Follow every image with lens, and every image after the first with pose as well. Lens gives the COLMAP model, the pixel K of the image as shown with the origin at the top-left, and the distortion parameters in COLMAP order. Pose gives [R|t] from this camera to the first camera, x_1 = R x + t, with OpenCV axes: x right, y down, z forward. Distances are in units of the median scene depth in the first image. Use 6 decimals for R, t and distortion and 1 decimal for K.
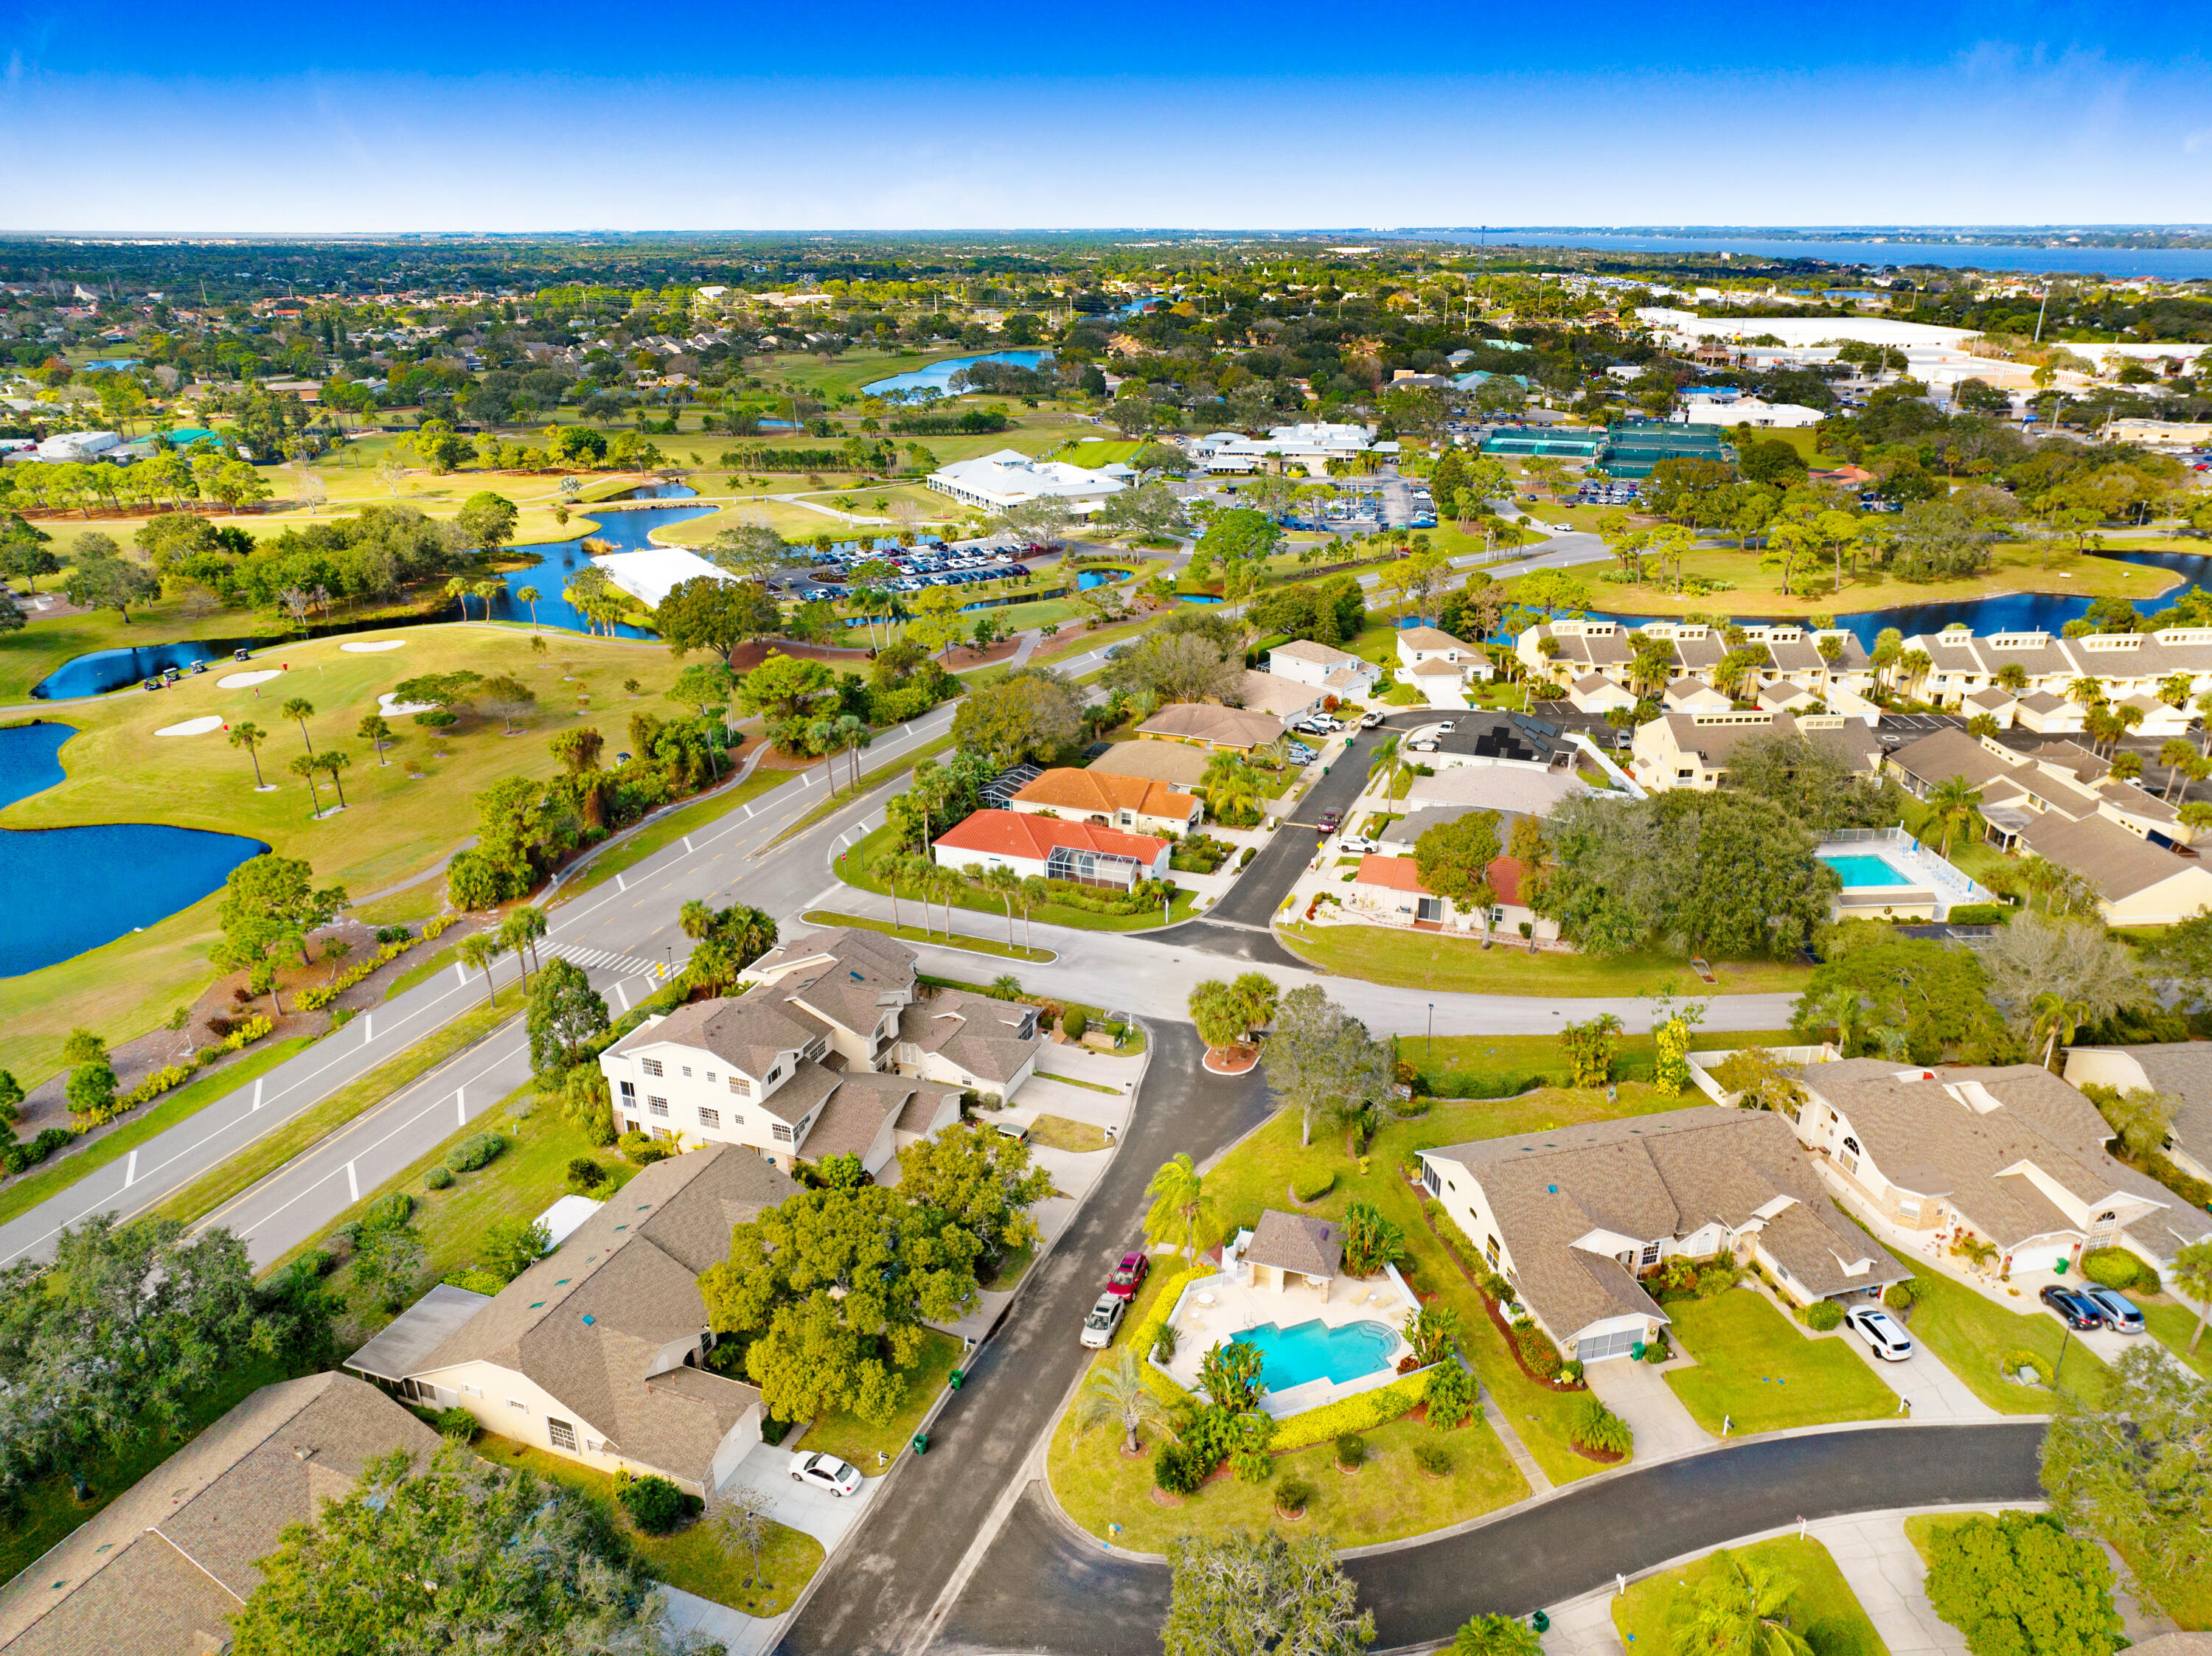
lens RADIAL K [[1555.4, 0, 1113.2], [0, 1555.4, 890.4], [0, 0, 1]] dist [-0.030010, 0.007071]
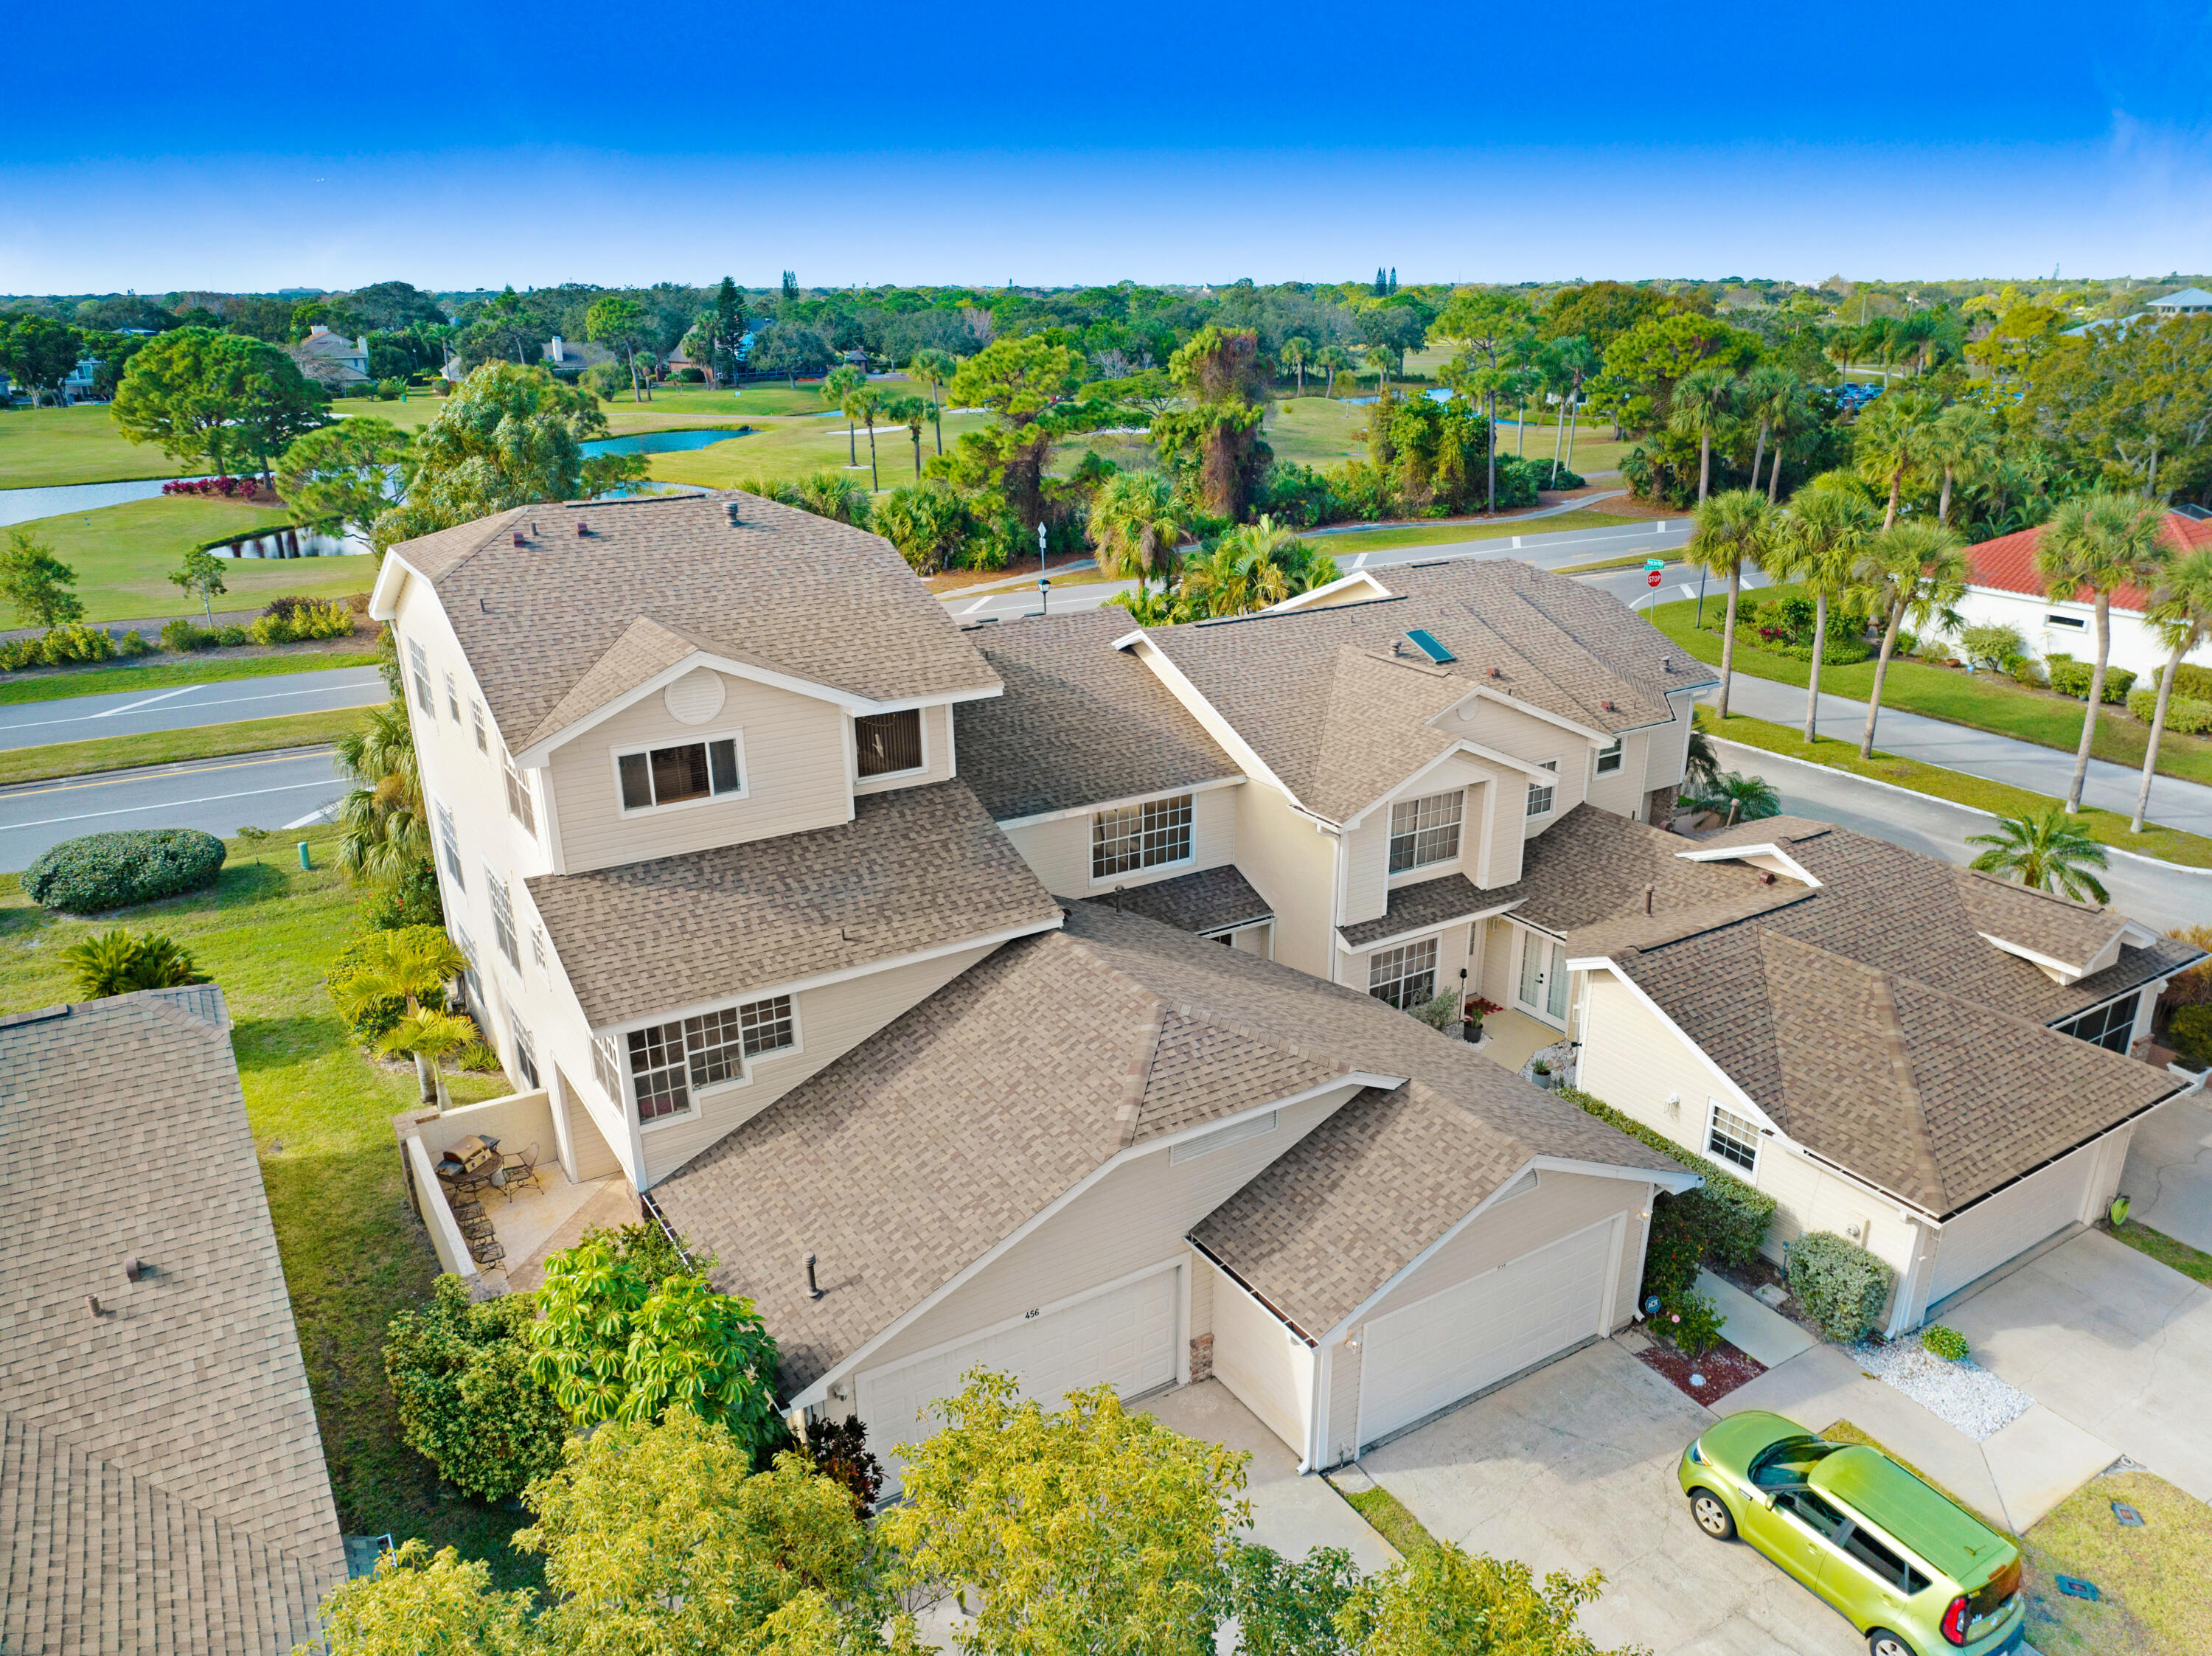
lens RADIAL K [[1555.4, 0, 1088.4], [0, 1555.4, 864.5], [0, 0, 1]] dist [-0.030010, 0.007071]
pose [[0.789409, 0.205489, -0.578453, -0.033897], [-0.236441, 0.971388, 0.022406, 0.067707], [0.566506, 0.119083, 0.815408, 0.517275]]
